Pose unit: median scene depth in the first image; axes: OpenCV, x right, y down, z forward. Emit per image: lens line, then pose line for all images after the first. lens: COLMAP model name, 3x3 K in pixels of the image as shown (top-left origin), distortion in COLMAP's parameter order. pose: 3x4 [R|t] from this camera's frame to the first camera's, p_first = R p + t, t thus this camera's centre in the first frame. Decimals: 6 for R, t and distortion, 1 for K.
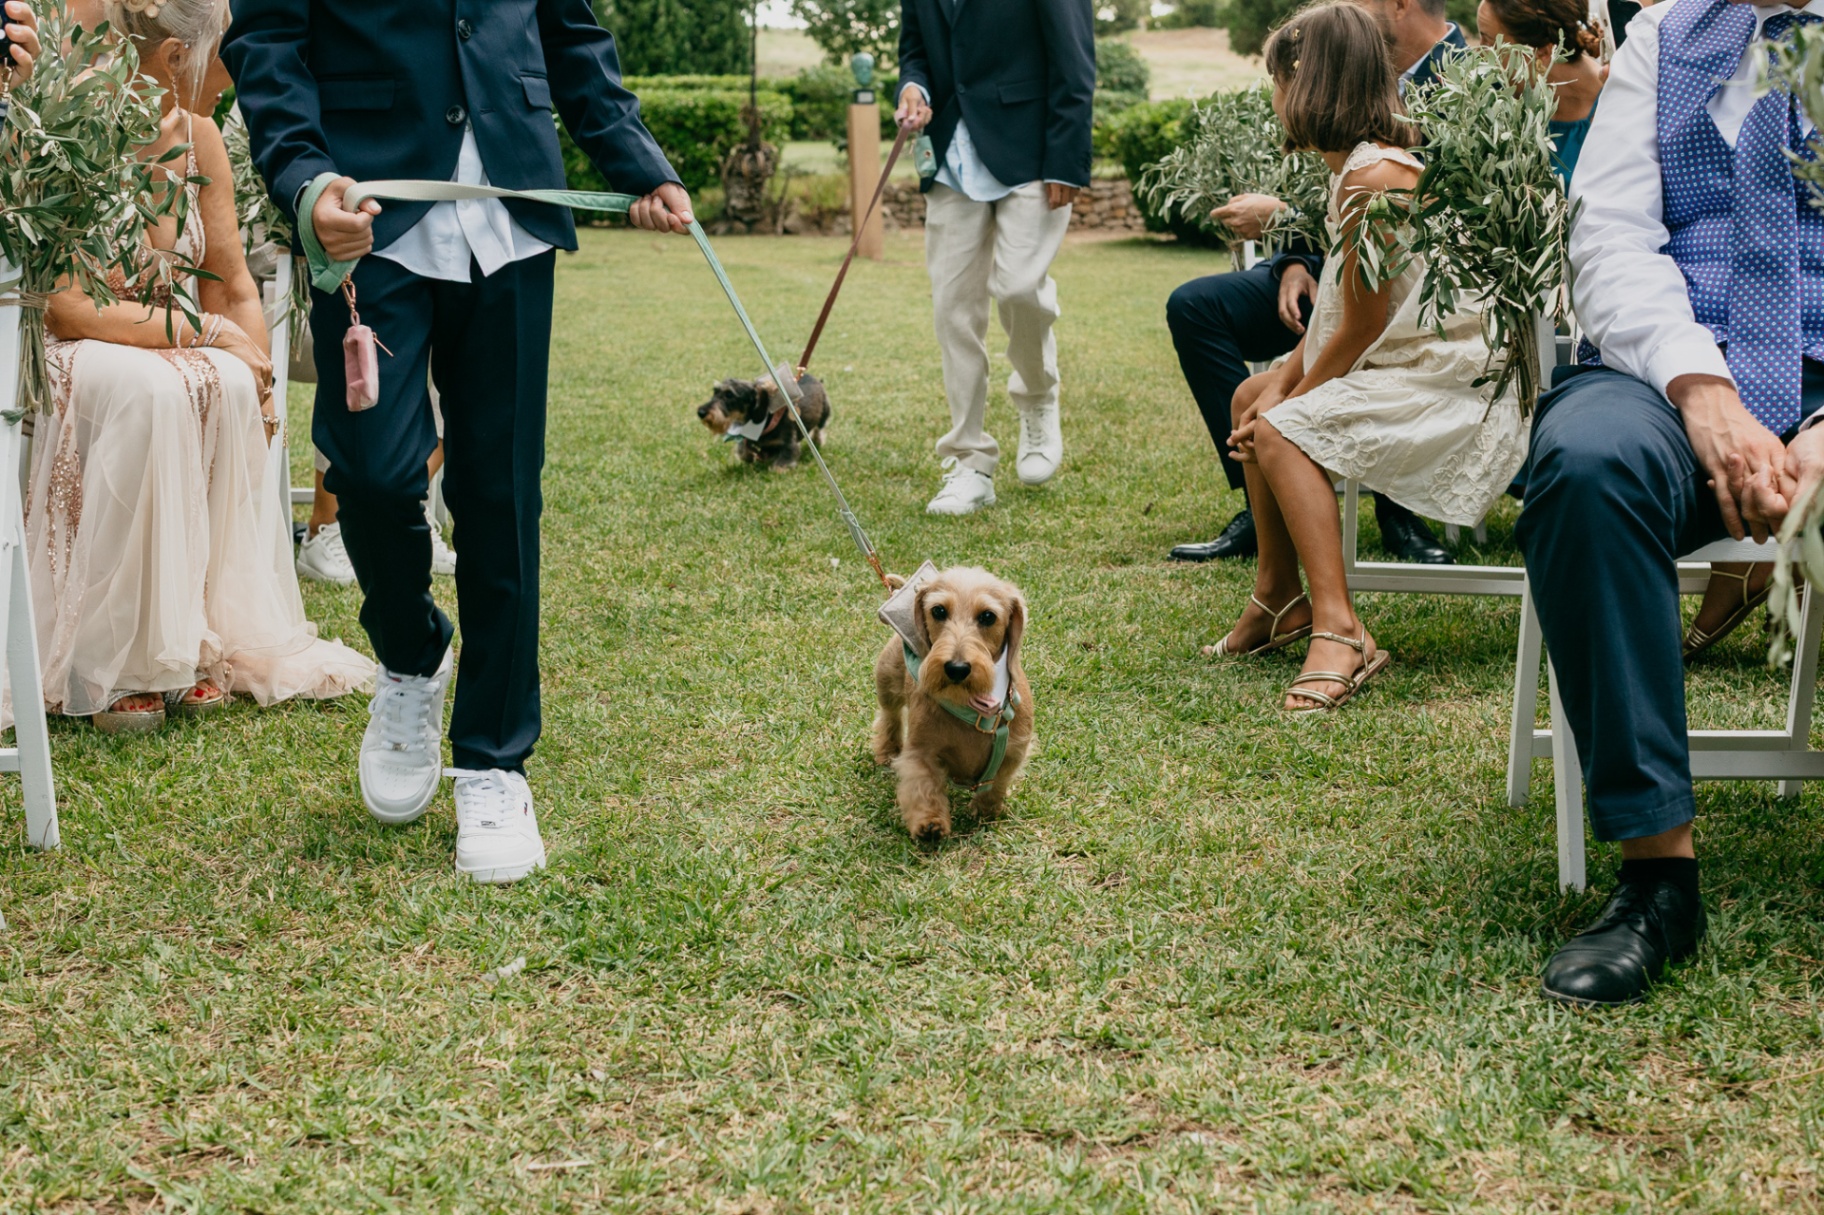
lens RADIAL K [[2691.7, 0, 830.7], [0, 2691.7, 533.9], [0, 0, 1]] dist [0.004306, -0.015666]
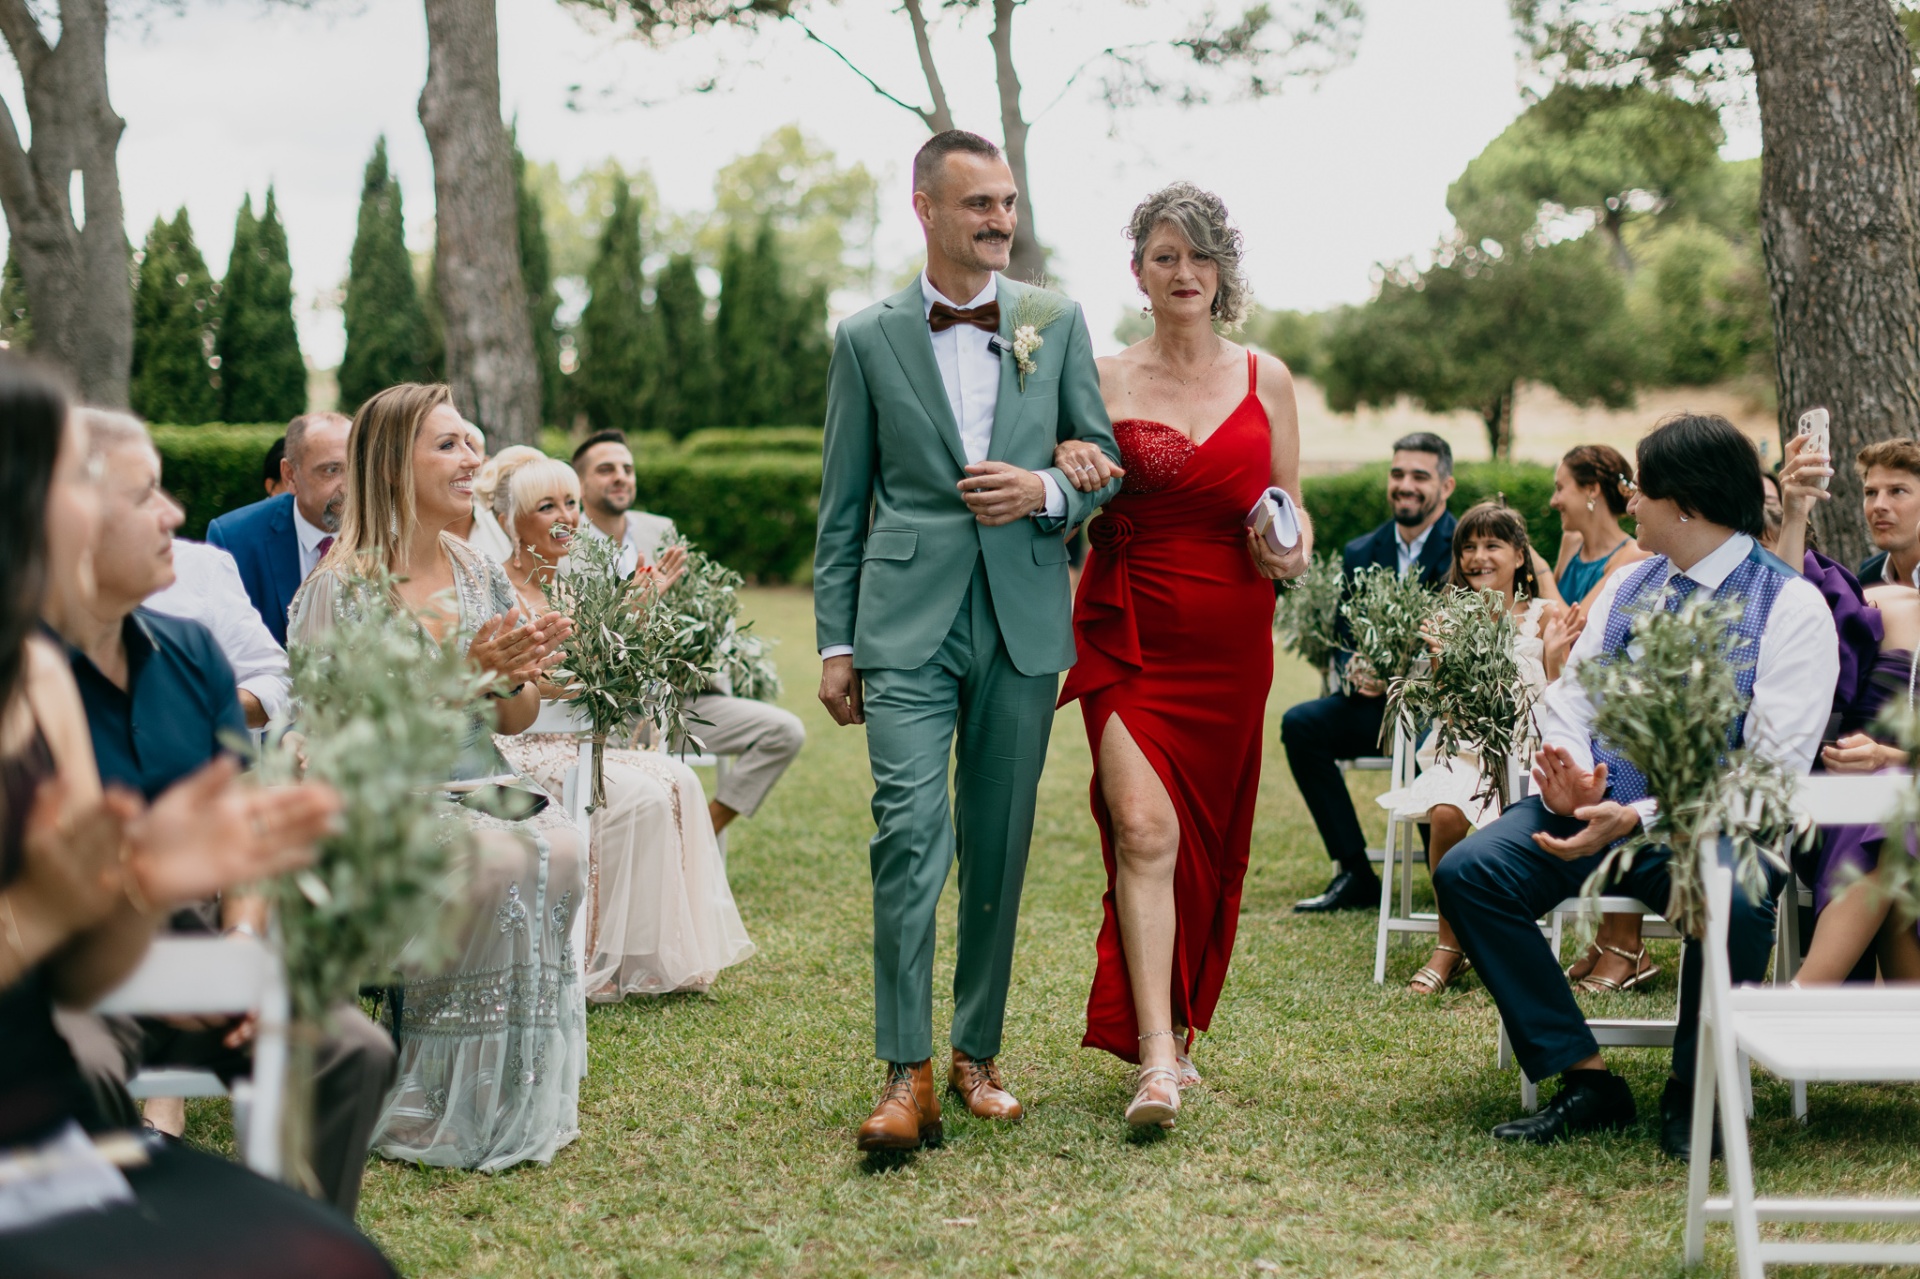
lens RADIAL K [[2833.4, 0, 874.4], [0, 2833.4, 562.0], [0, 0, 1]] dist [0.004306, -0.015666]
pose [[0.999858, 0.012213, -0.011623, -0.103886], [-0.013458, 0.993410, -0.113823, 0.001182], [0.010156, 0.113964, 0.993433, -0.734614]]
